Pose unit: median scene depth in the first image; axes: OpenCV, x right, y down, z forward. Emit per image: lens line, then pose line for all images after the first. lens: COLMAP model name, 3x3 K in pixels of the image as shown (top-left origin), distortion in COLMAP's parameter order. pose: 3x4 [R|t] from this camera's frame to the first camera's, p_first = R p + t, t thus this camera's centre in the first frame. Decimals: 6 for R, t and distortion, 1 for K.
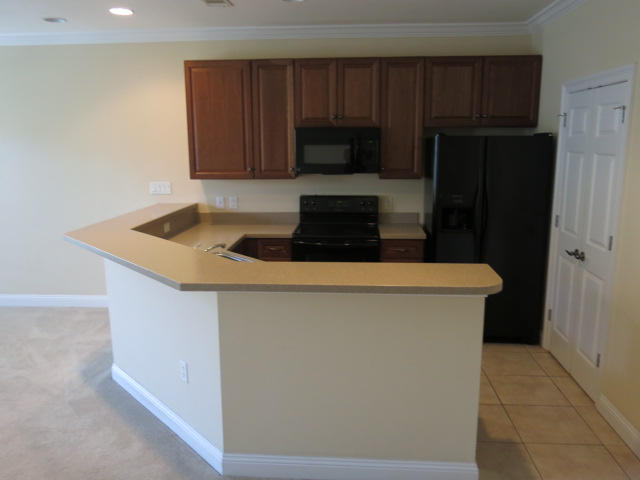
lens RADIAL K [[533.4, 0, 316.8], [0, 533.4, 239.9], [0, 0, 1]] dist [-0.033997, 0.022186]
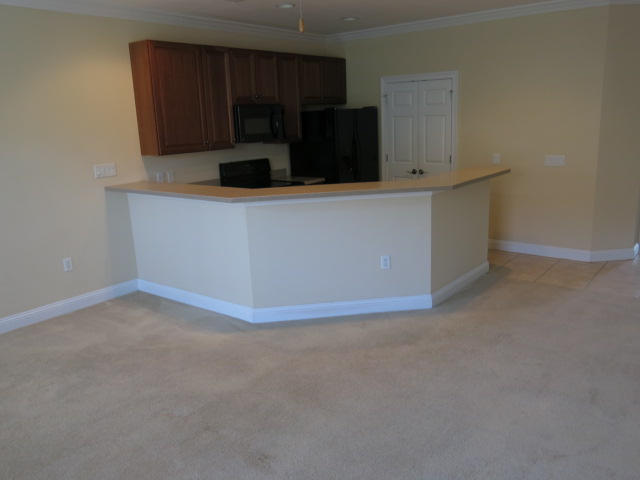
lens RADIAL K [[533.4, 0, 324.1], [0, 533.4, 242.6], [0, 0, 1]] dist [-0.033997, 0.022186]
pose [[0.552952, -0.209840, 0.806357, -0.991610], [0.184670, 0.974563, 0.126976, -0.022284], [-0.812491, 0.078698, 0.577638, 0.162306]]
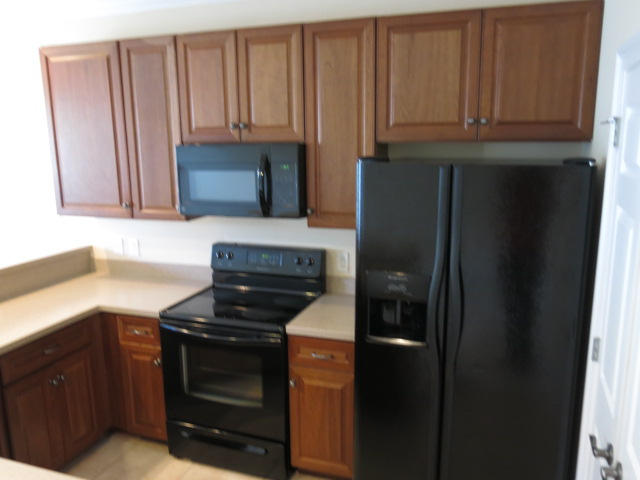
lens RADIAL K [[533.4, 0, 320.0], [0, 533.4, 238.4], [0, 0, 1]] dist [-0.033997, 0.022186]
pose [[0.965639, 0.043854, -0.256161, 0.296345], [-0.042311, 0.999038, 0.011532, -0.113379], [0.256420, -0.000298, 0.966565, 0.434483]]
